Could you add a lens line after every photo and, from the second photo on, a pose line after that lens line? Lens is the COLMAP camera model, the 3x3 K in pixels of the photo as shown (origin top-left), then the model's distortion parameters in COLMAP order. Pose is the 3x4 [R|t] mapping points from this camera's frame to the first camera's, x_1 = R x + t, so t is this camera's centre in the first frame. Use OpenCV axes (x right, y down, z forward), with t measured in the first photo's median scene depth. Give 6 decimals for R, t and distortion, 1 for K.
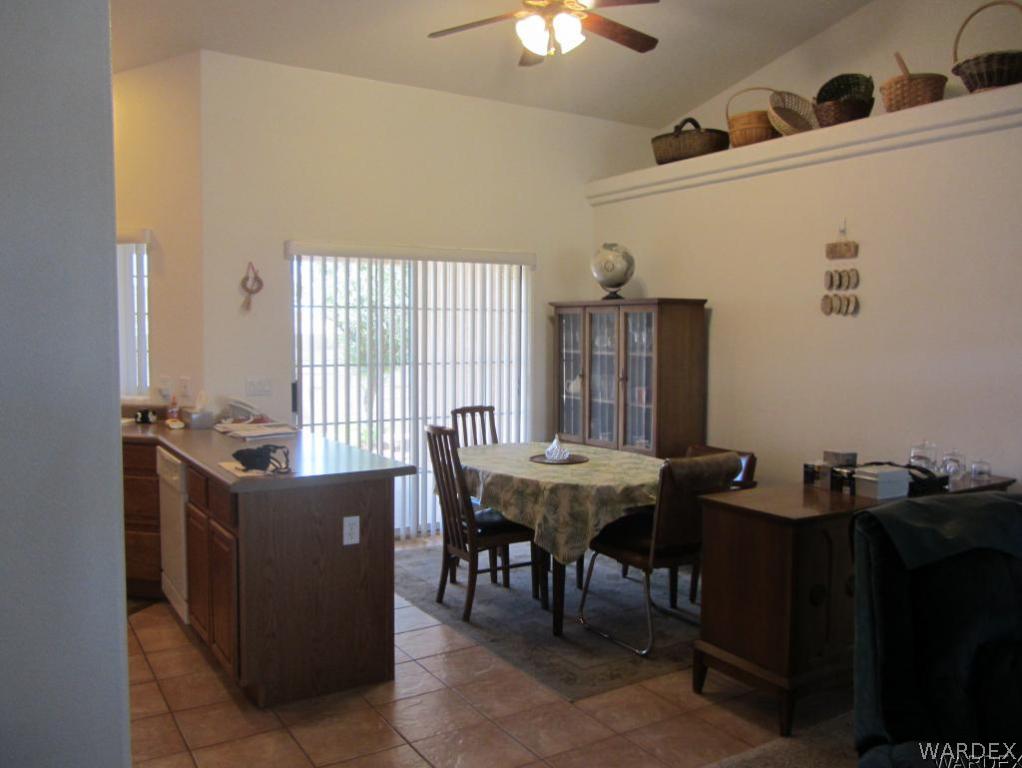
lens RADIAL K [[847.6, 0, 511.0], [0, 847.6, 384.0], [0, 0, 1]] dist [-0.035277, 0.005459]
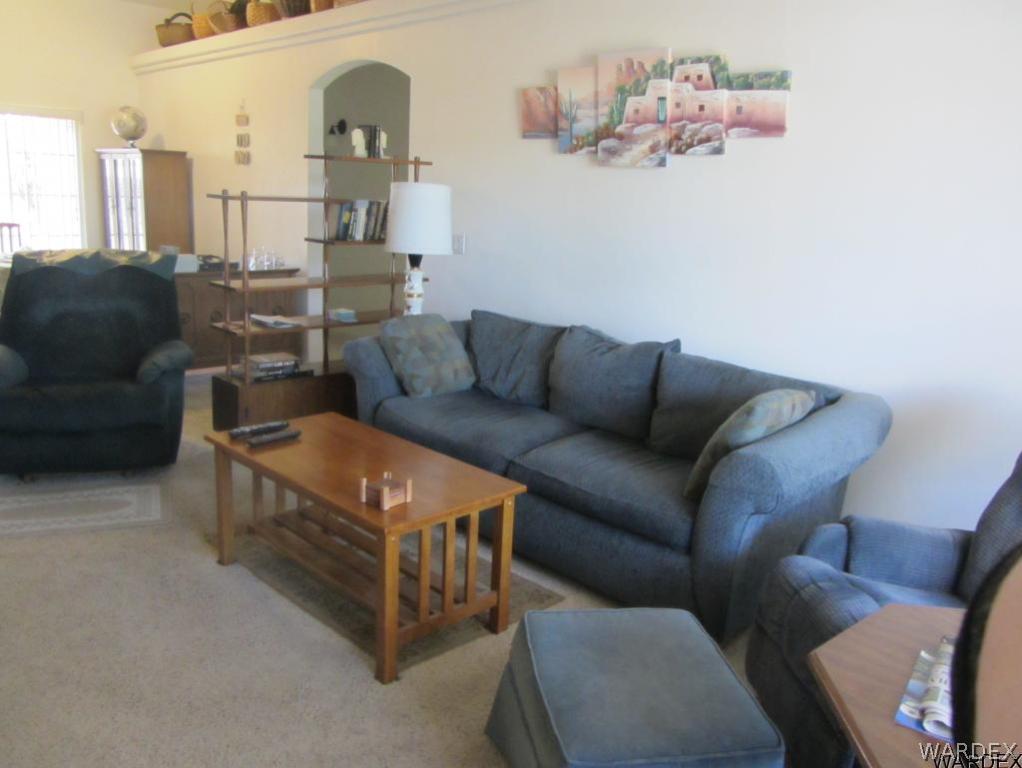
lens RADIAL K [[847.6, 0, 511.0], [0, 847.6, 384.0], [0, 0, 1]] dist [-0.035277, 0.005459]
pose [[0.975455, -0.014708, 0.219708, 0.467815], [-0.021245, 0.986826, 0.160385, 0.047148], [-0.219173, -0.161116, 0.962291, -0.546639]]
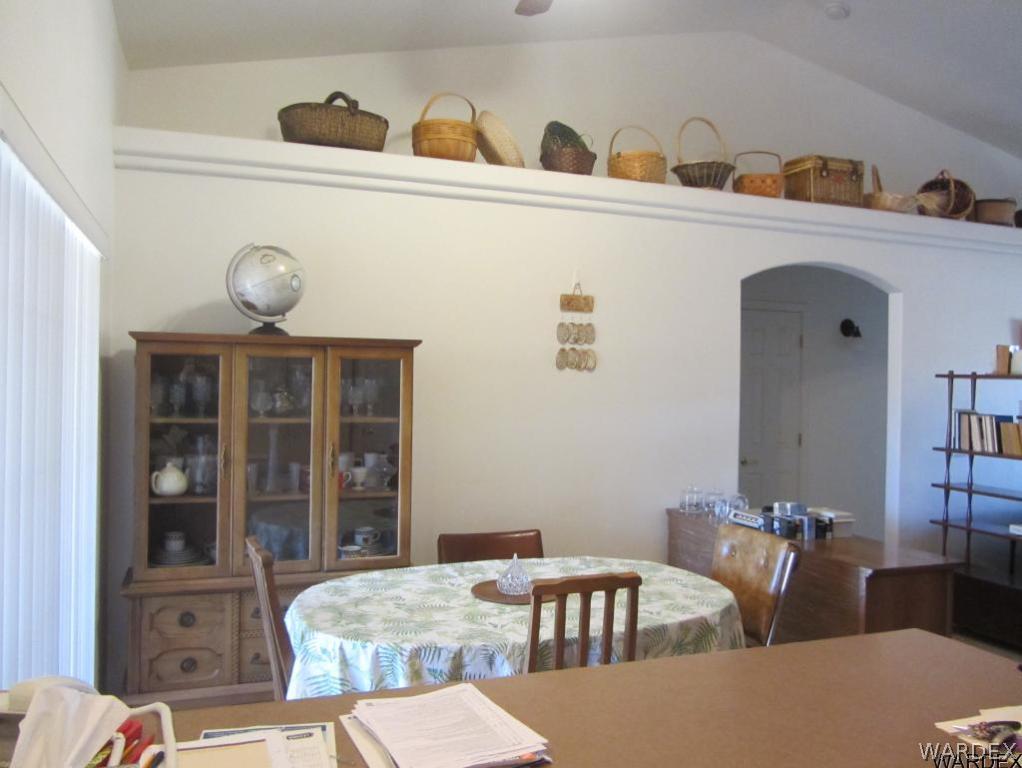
lens RADIAL K [[810.1, 0, 511.0], [0, 810.1, 384.0], [0, 0, 1]] dist [-0.046599, 0.001500]
pose [[0.216634, -0.007237, 0.976226, -0.479714], [0.046475, 0.998915, -0.002908, -0.059659], [-0.975146, 0.046000, 0.216735, 0.783724]]
